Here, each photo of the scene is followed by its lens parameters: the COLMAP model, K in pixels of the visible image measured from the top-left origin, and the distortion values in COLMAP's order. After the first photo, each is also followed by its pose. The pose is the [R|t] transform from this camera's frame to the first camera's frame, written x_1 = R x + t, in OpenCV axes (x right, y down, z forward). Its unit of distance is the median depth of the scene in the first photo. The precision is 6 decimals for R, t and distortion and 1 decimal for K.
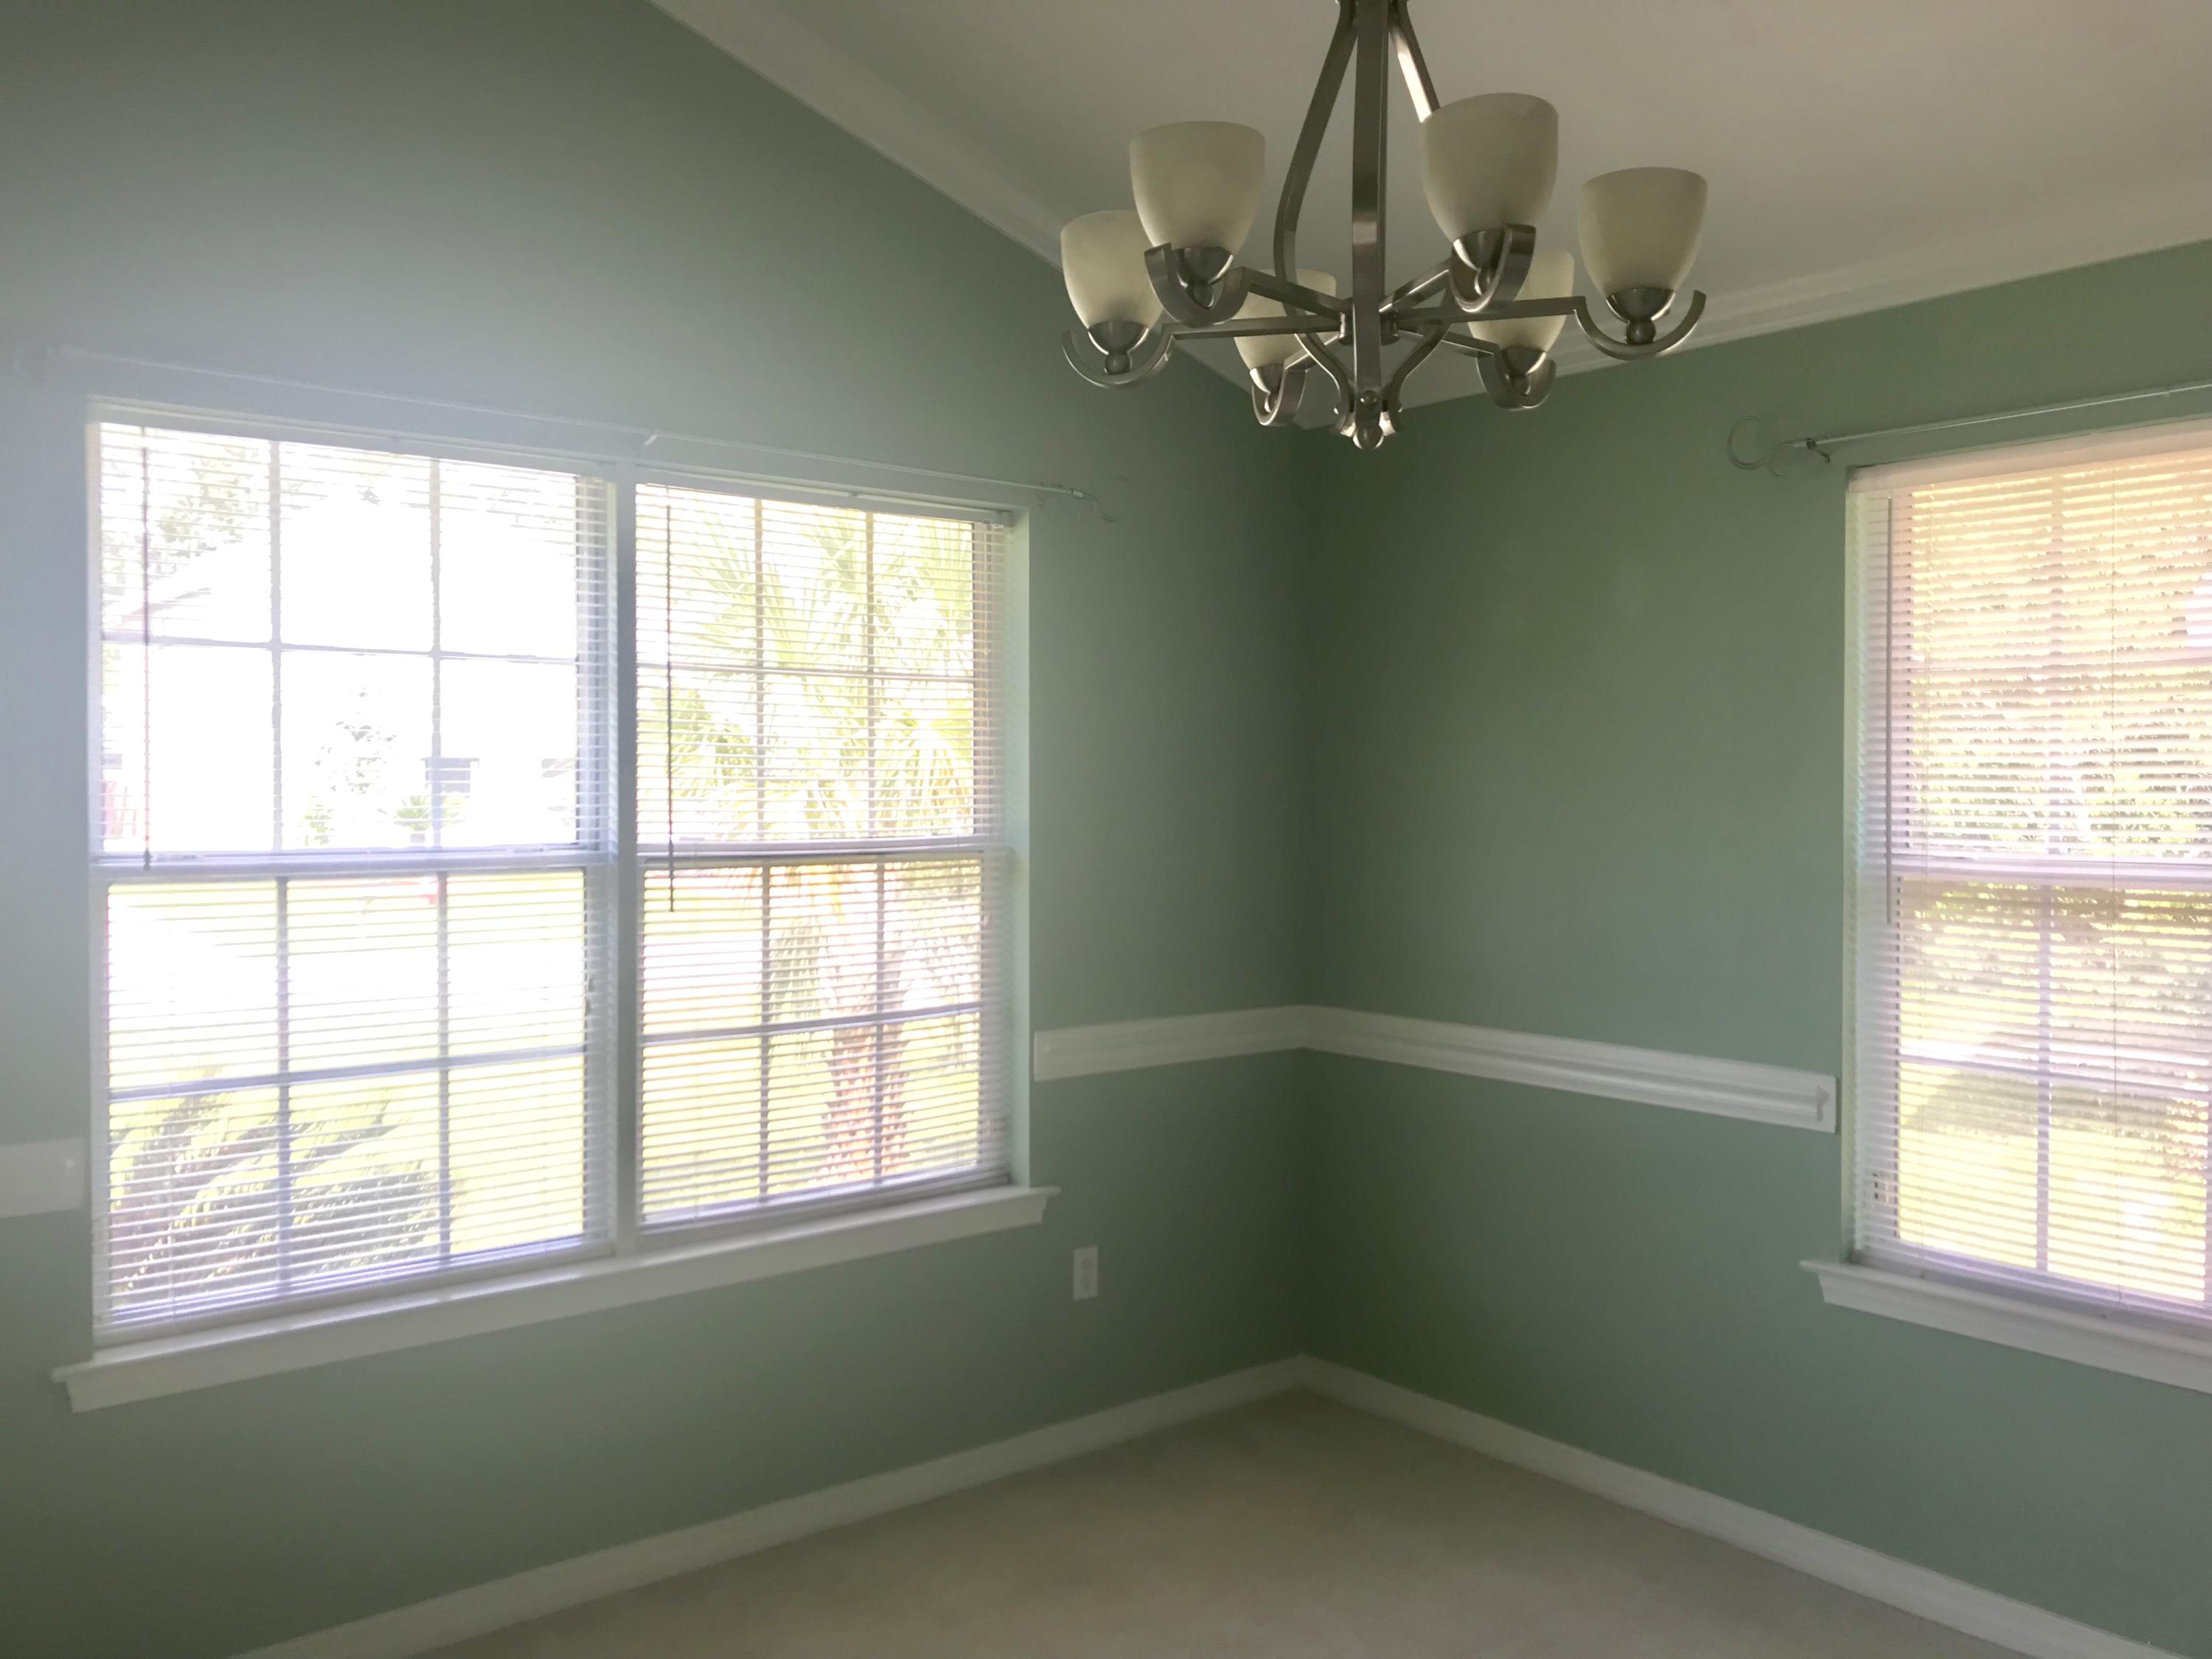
lens RADIAL K [[1815.6, 0, 1097.7], [0, 1815.6, 809.4], [0, 0, 1]] dist [0.089283, -0.155864]
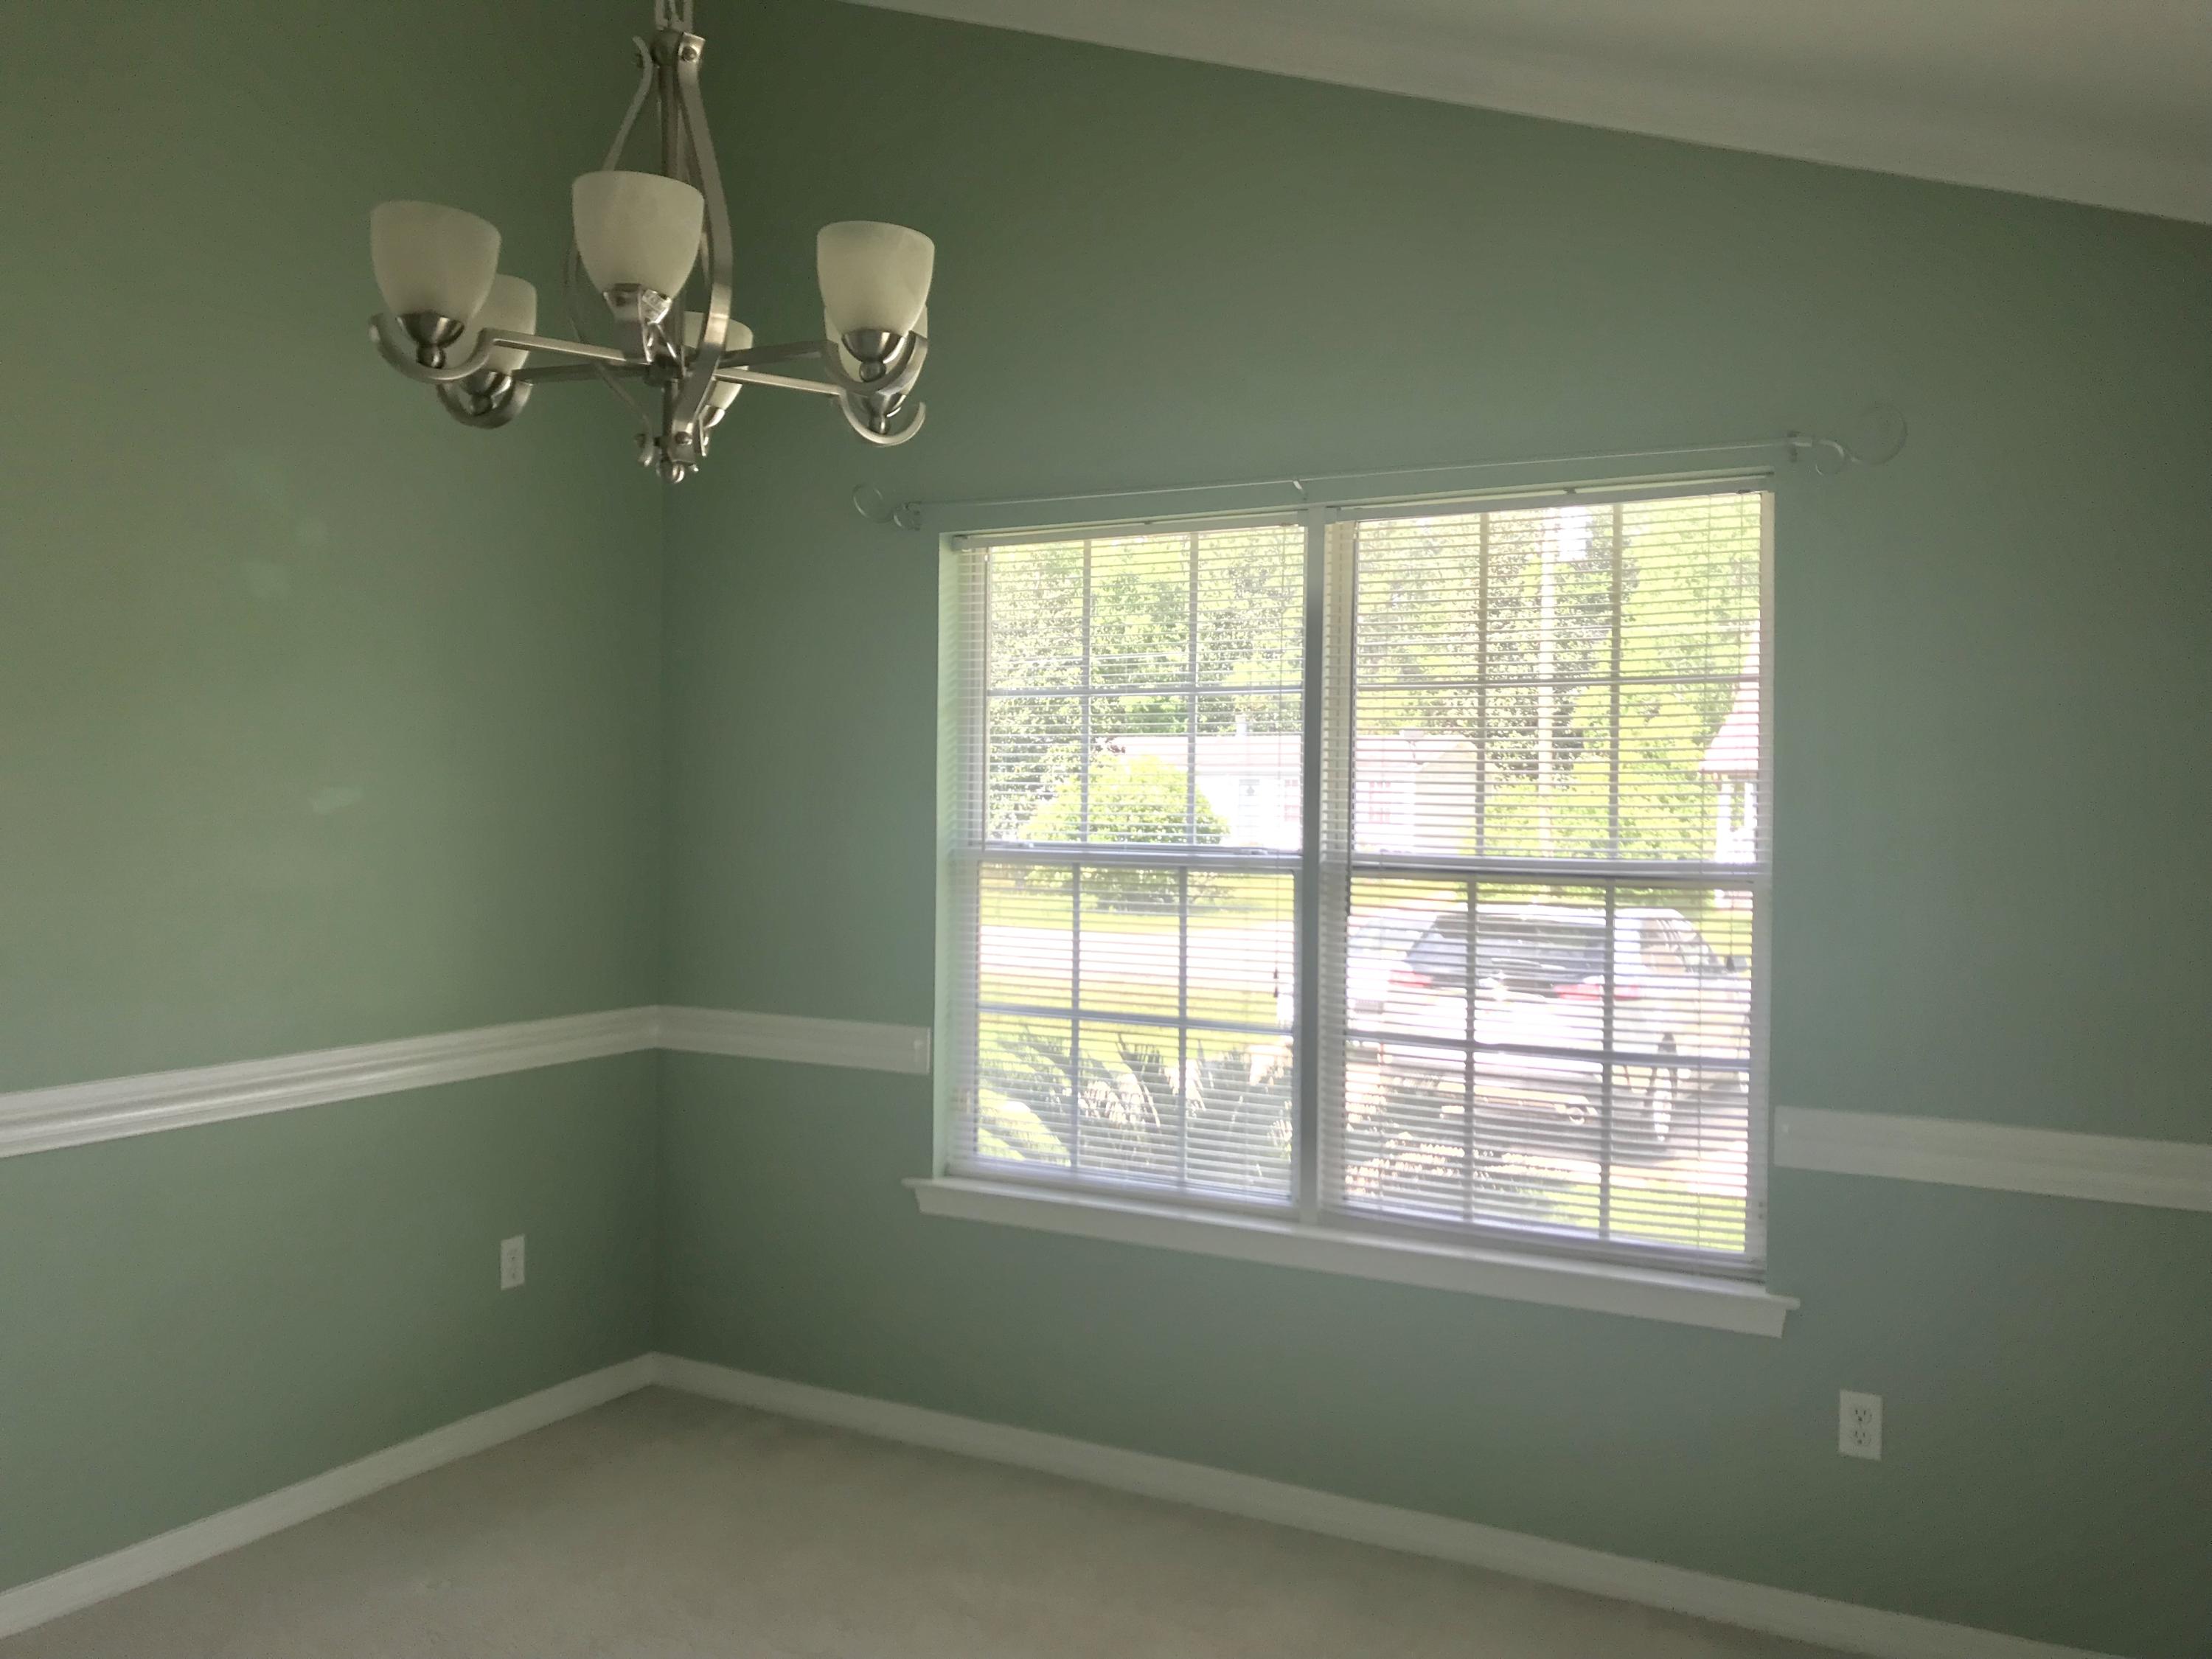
lens RADIAL K [[1815.6, 0, 1097.7], [0, 1815.6, 809.4], [0, 0, 1]] dist [0.089283, -0.155864]
pose [[0.377560, 0.020823, -0.925751, 0.691017], [-0.020677, 0.999687, 0.014054, -0.018436], [0.925754, 0.013835, 0.377873, 0.452348]]
